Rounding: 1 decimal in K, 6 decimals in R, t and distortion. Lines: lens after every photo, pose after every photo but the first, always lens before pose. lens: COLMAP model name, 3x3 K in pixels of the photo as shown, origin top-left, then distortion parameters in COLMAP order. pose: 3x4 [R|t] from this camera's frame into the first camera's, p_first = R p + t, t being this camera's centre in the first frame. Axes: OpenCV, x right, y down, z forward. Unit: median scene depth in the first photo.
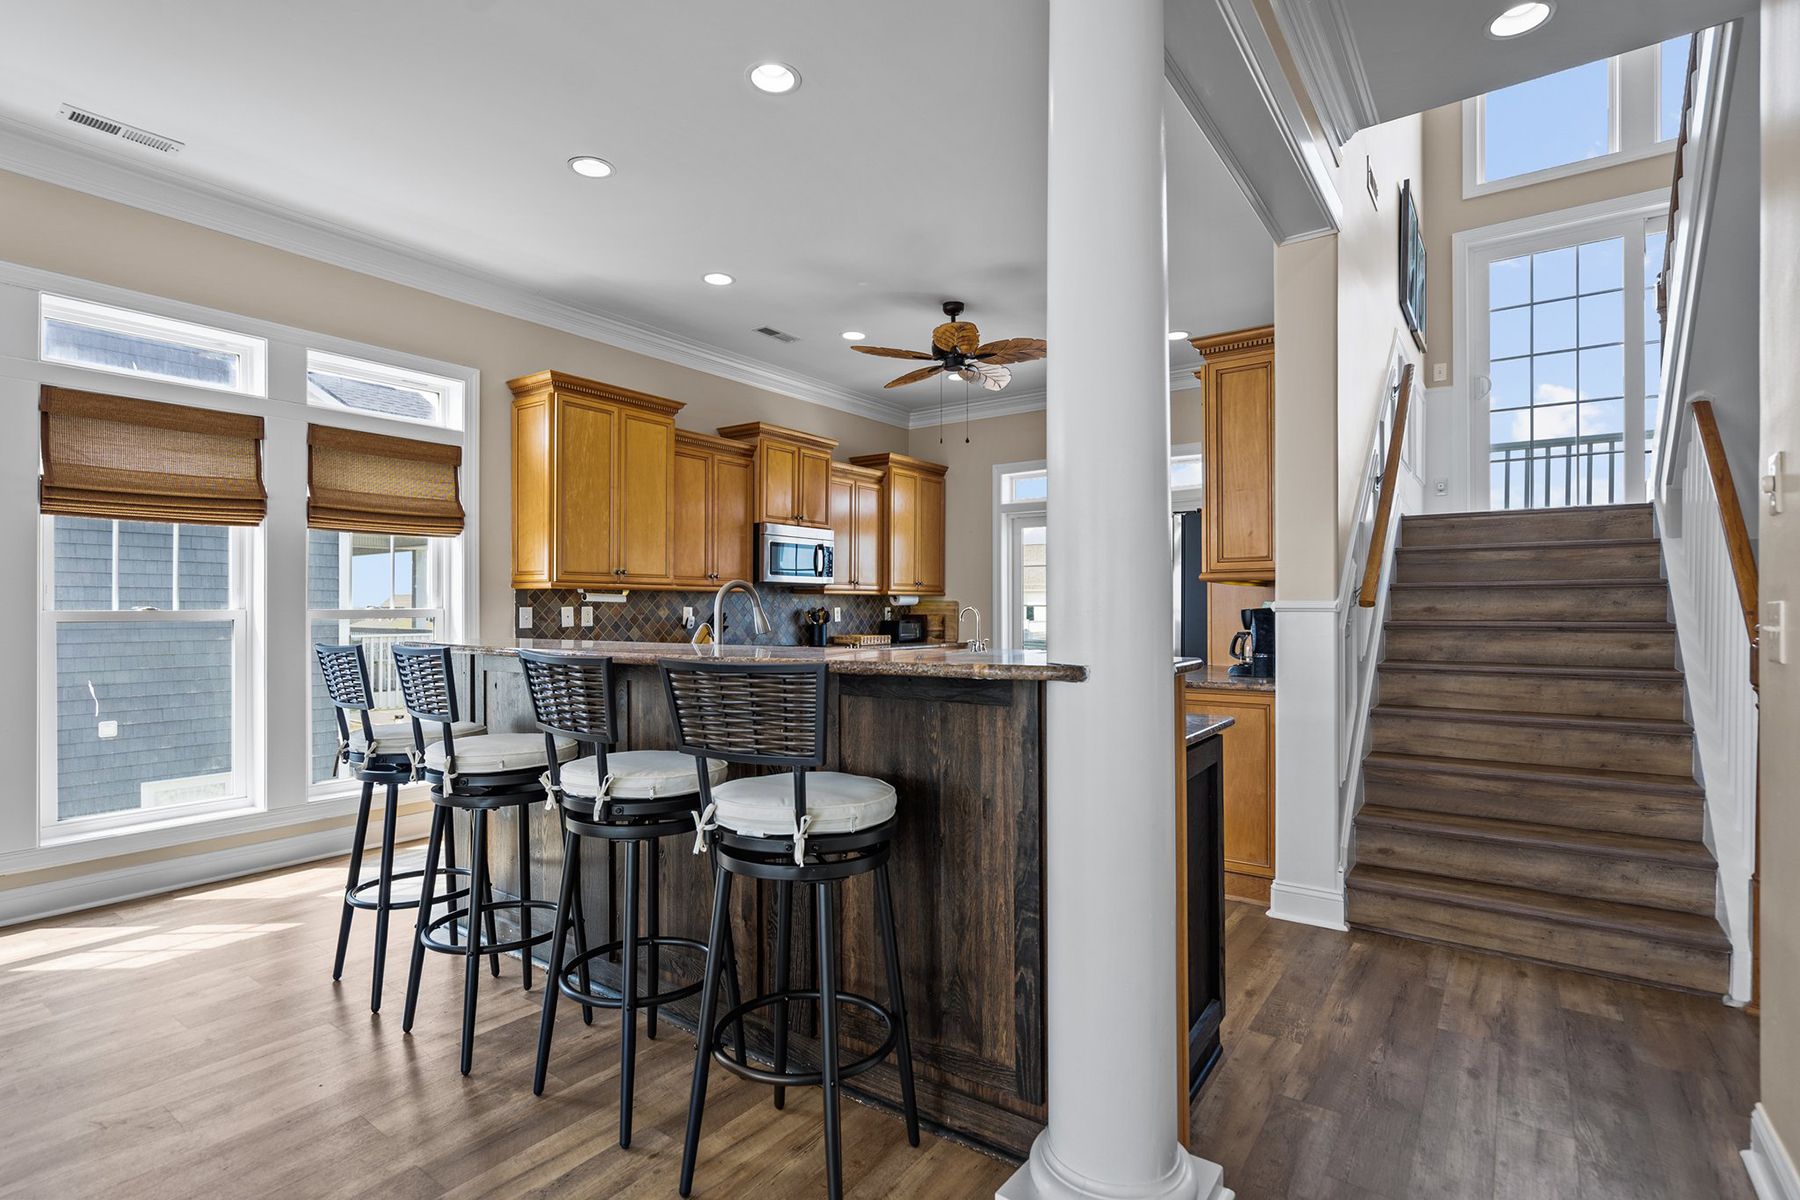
lens RADIAL K [[858.8, 0, 897.1], [0, 858.8, 609.3], [0, 0, 1]] dist [-0.000152, 0.000001]
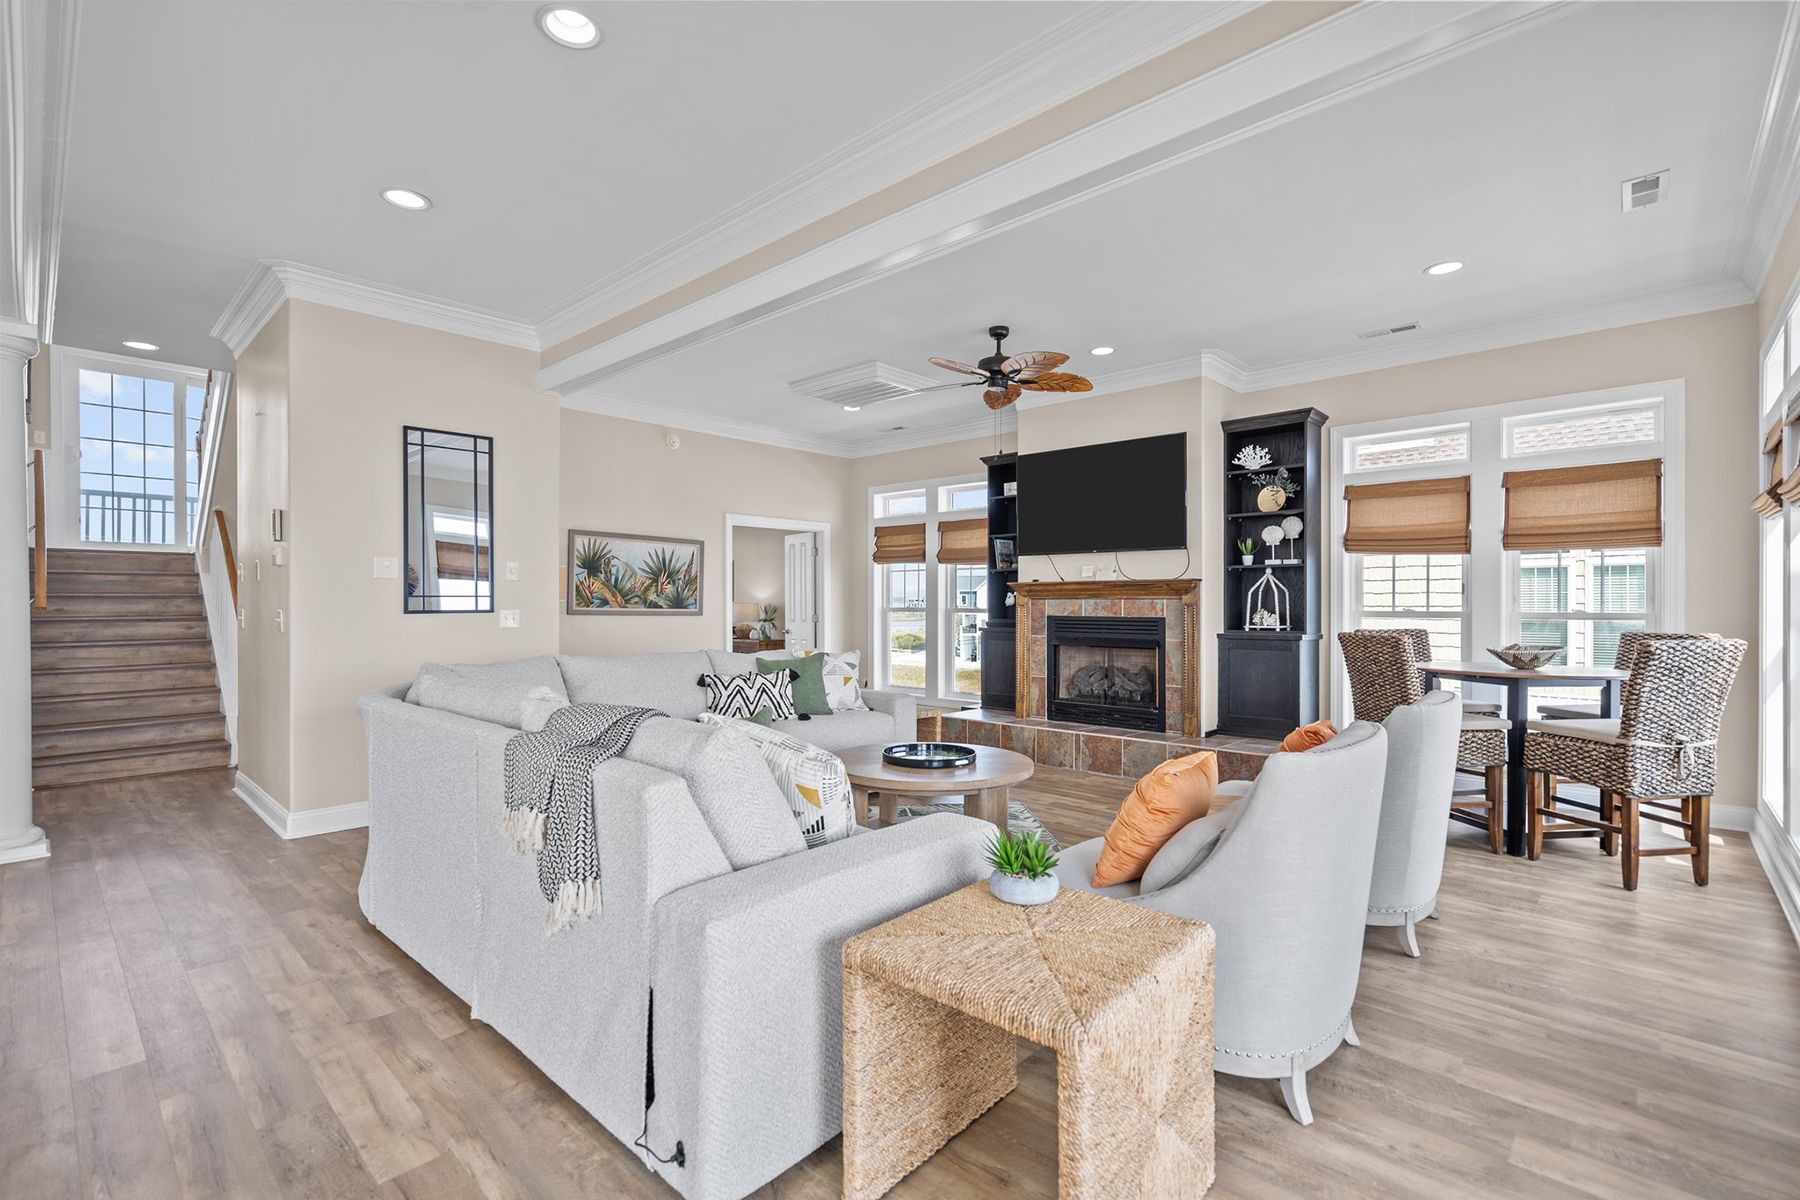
lens RADIAL K [[812.9, 0, 896.4], [0, 812.9, 597.3], [0, 0, 1]] dist [0.002068, 0.000297]
pose [[0.120935, -0.001352, 0.992659, -0.572255], [-0.002563, 0.999995, 0.001674, -0.024759], [-0.992657, -0.002747, 0.120931, -0.603591]]
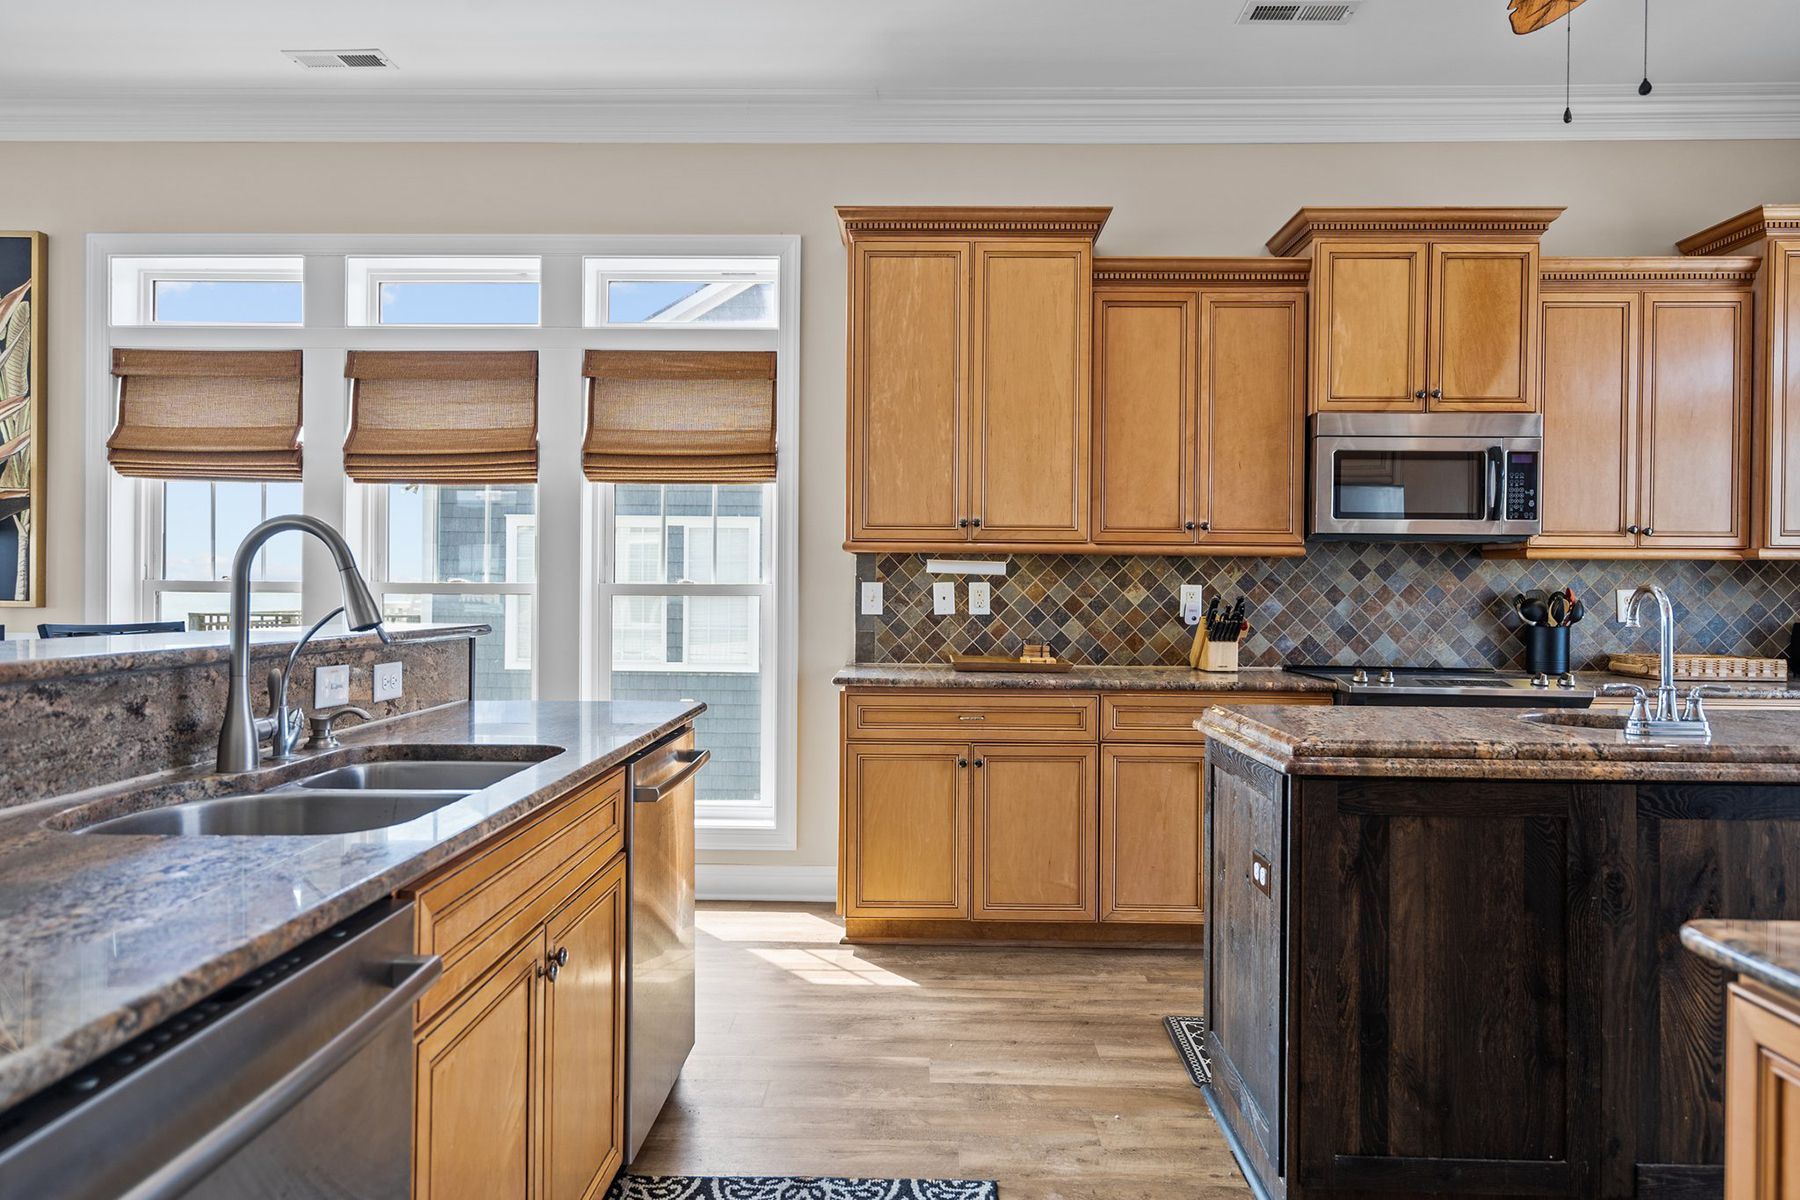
lens RADIAL K [[1209.0, 0, 898.2], [0, 1209.0, 600.4], [0, 0, 1]] dist [0.003715, 0.003363]
pose [[0.565577, 0.019947, -0.824454, 0.378870], [-0.009508, 0.999799, 0.017667, -0.005849], [0.824641, -0.002153, 0.565653, 0.559785]]
